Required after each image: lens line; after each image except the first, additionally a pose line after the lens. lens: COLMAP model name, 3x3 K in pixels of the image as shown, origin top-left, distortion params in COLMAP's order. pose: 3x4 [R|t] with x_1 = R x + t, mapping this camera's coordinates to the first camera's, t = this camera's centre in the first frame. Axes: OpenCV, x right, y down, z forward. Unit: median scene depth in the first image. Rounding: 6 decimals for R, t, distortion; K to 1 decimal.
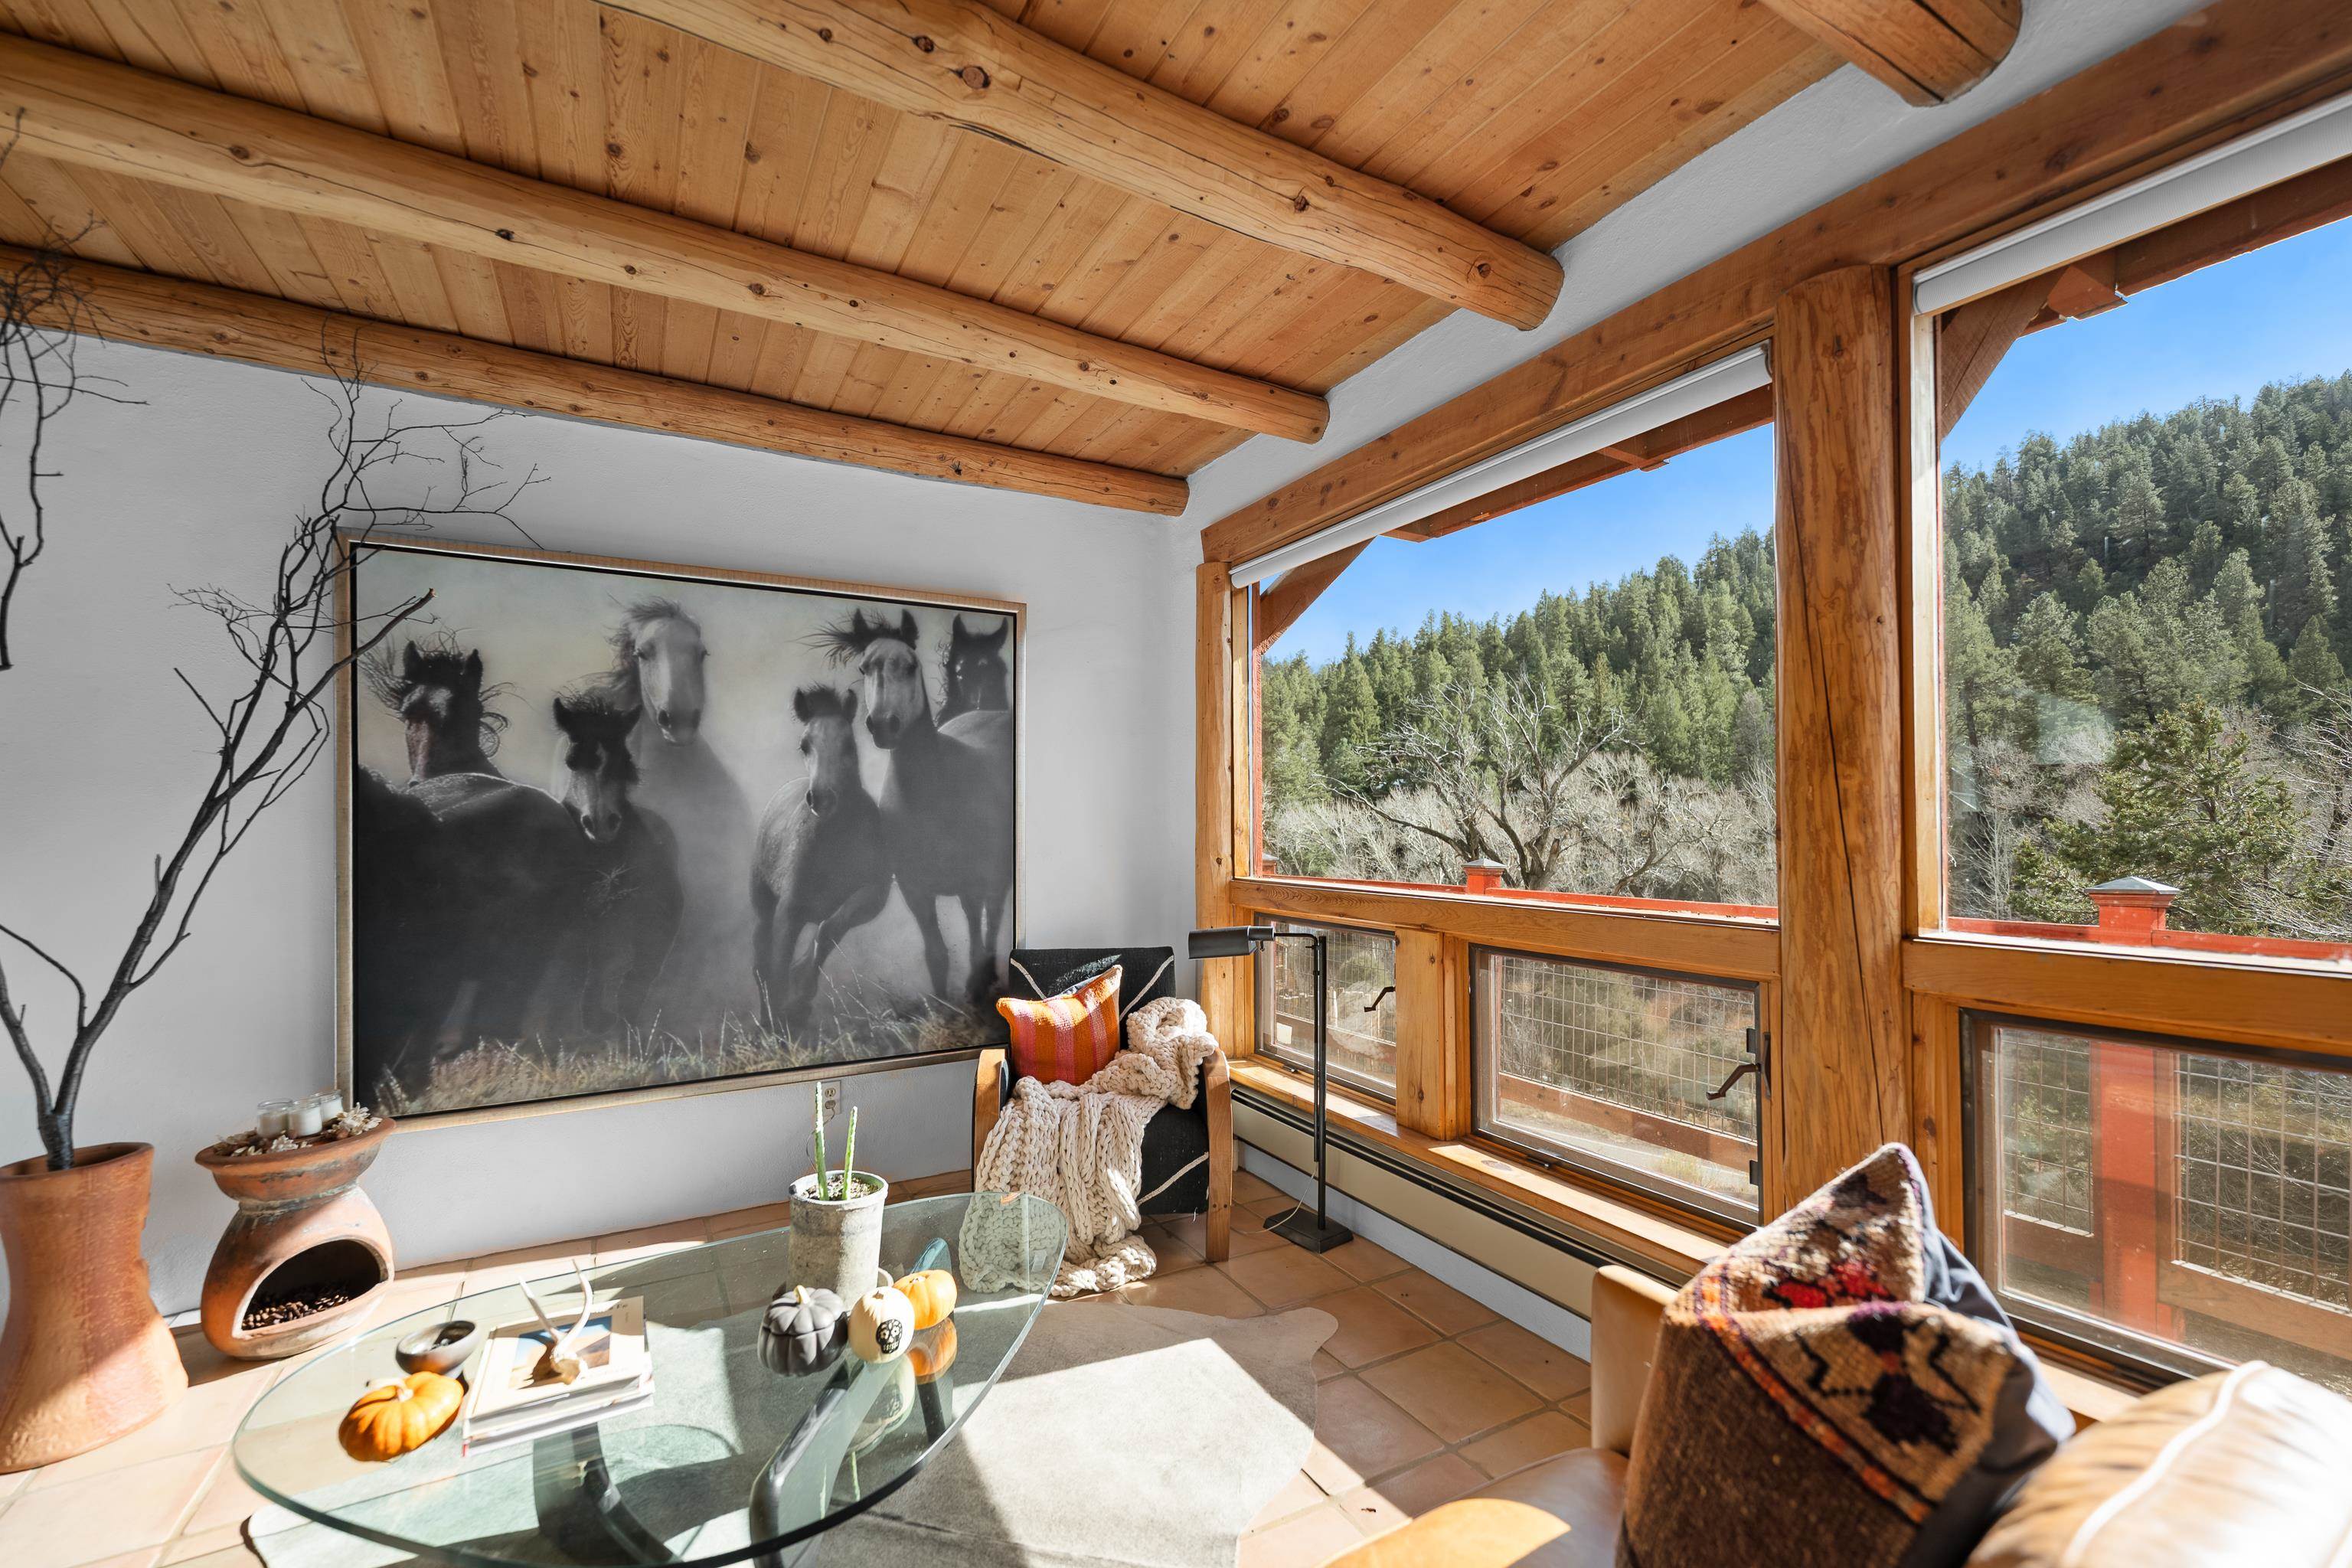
lens RADIAL K [[956.2, 0, 1167.4], [0, 956.2, 808.9], [0, 0, 1]] dist [0.000174, 0.000124]
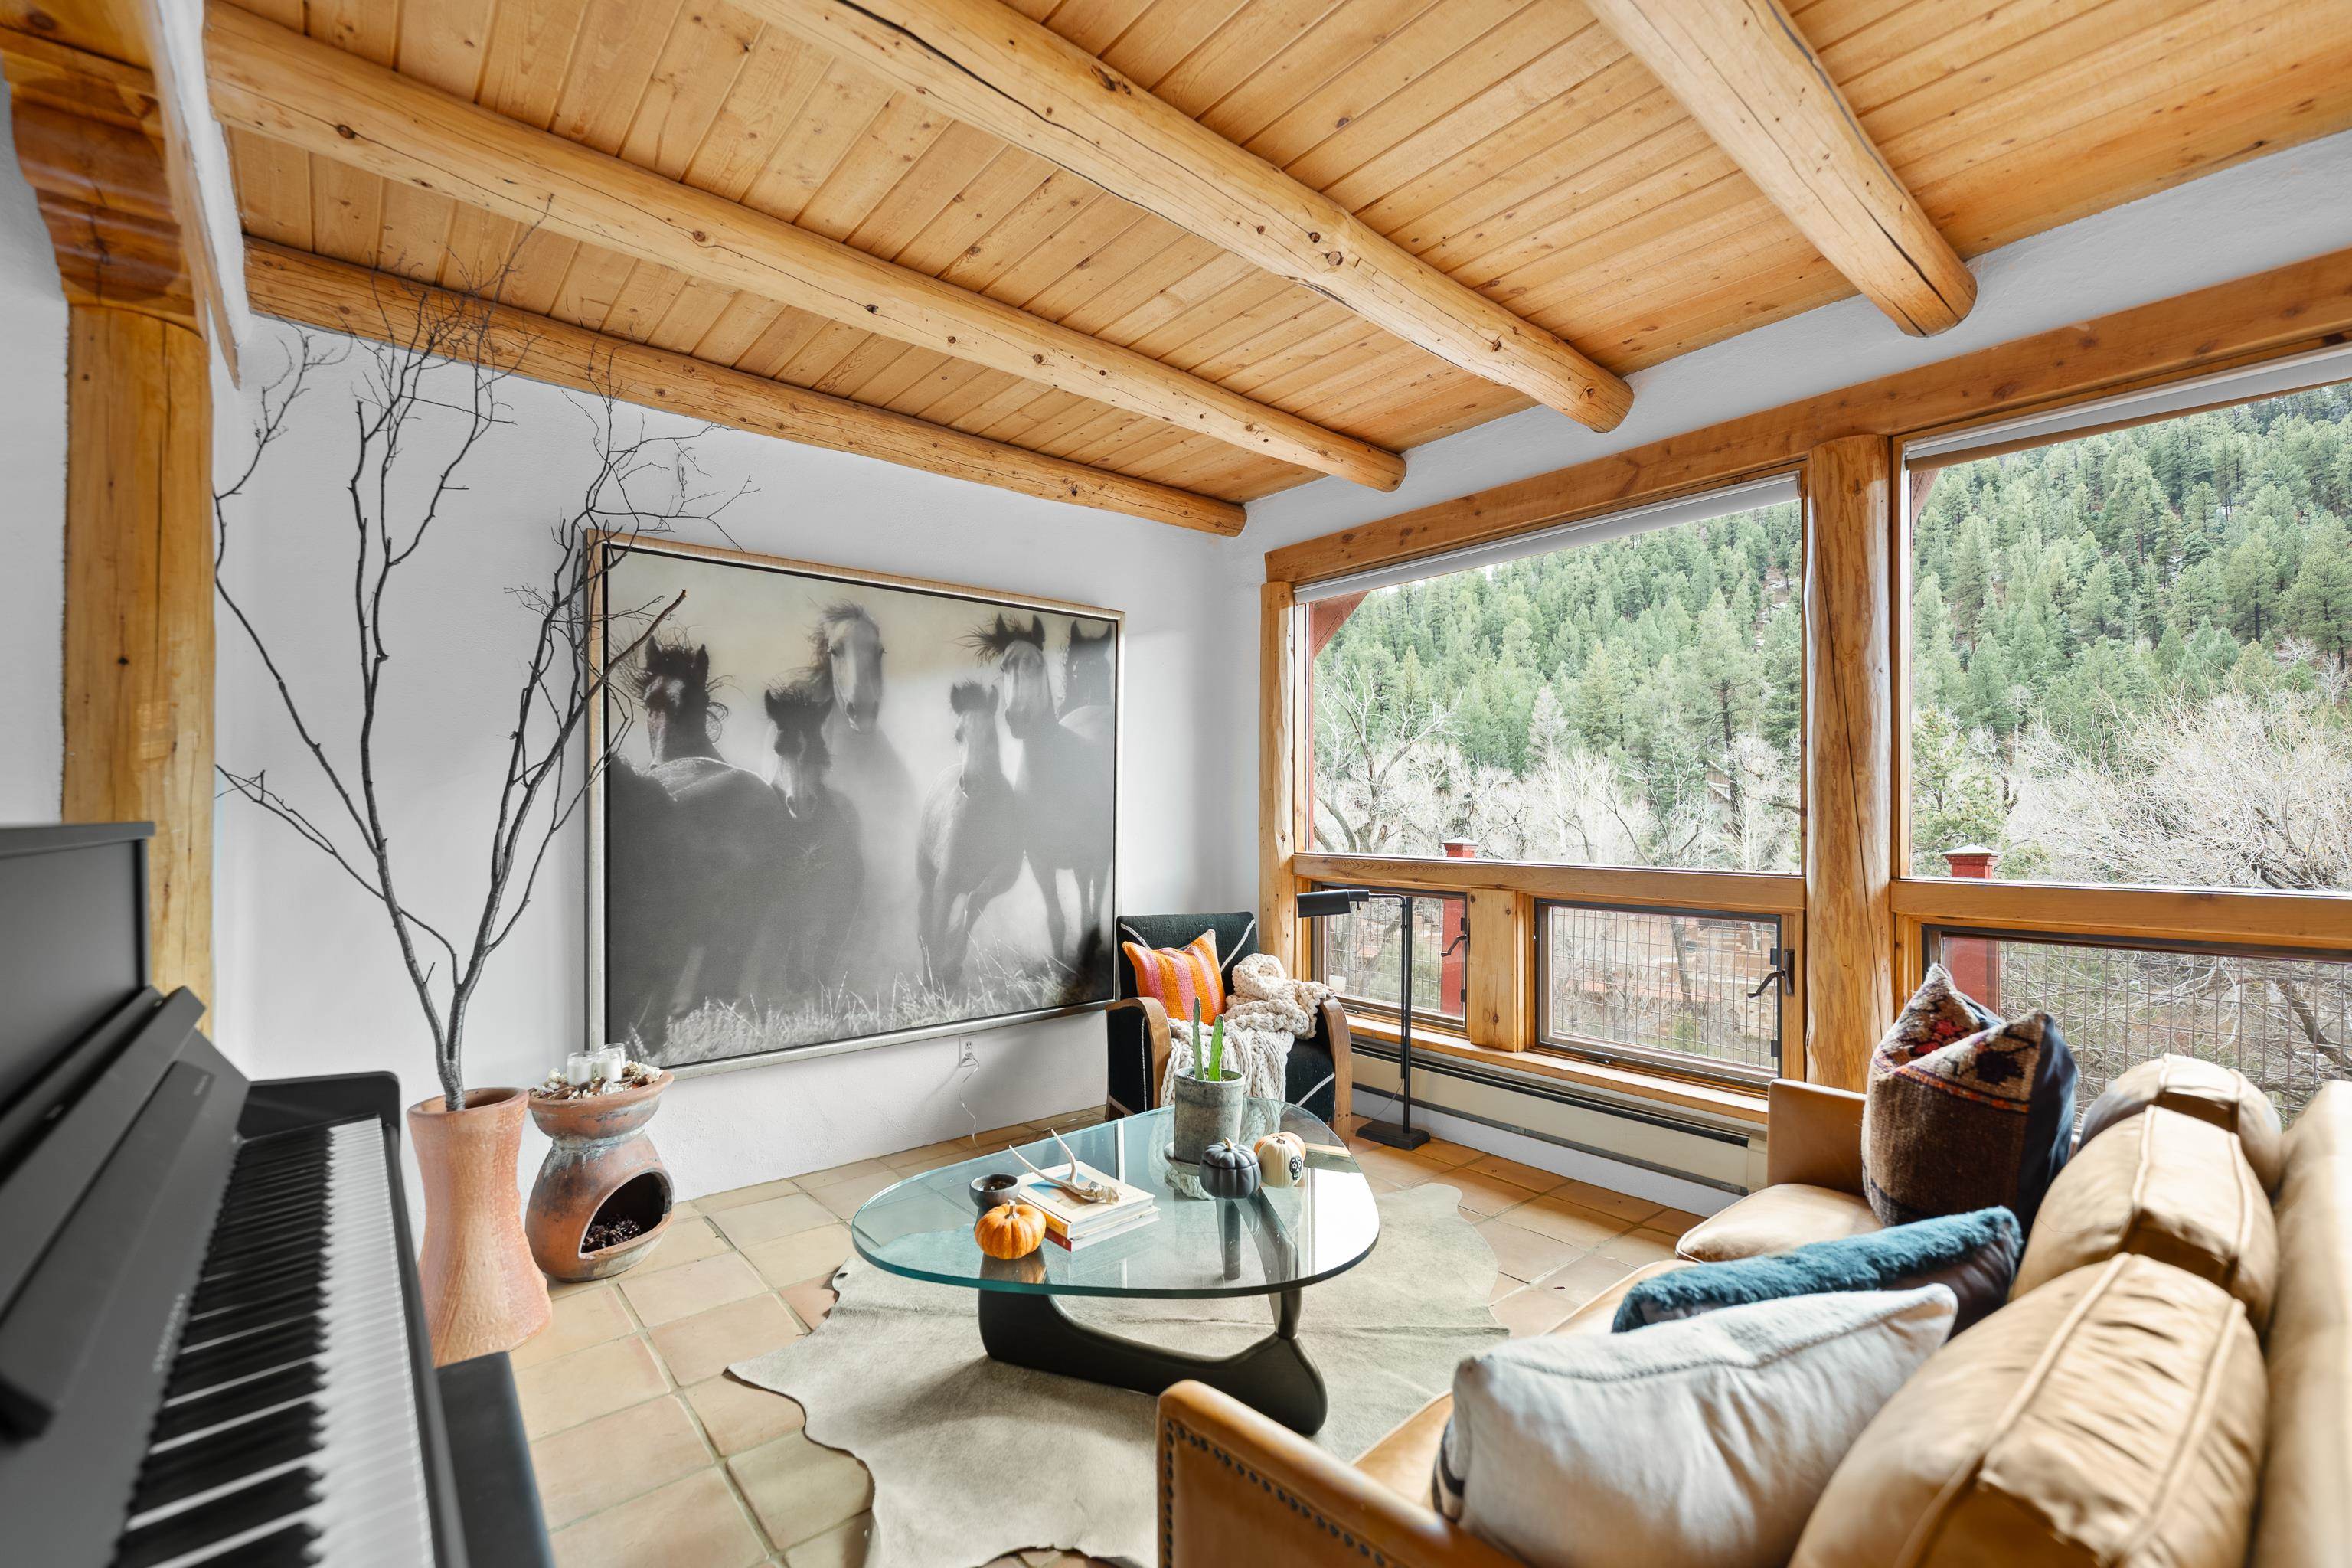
lens RADIAL K [[988.8, 0, 1159.9], [0, 988.8, 805.8], [0, 0, 1]] dist [0.000780, 0.000226]
pose [[0.983350, 0.002403, 0.181705, -0.387424], [-0.004313, 0.999939, 0.010119, 0.004069], [-0.181669, -0.010734, 0.983301, -0.197840]]
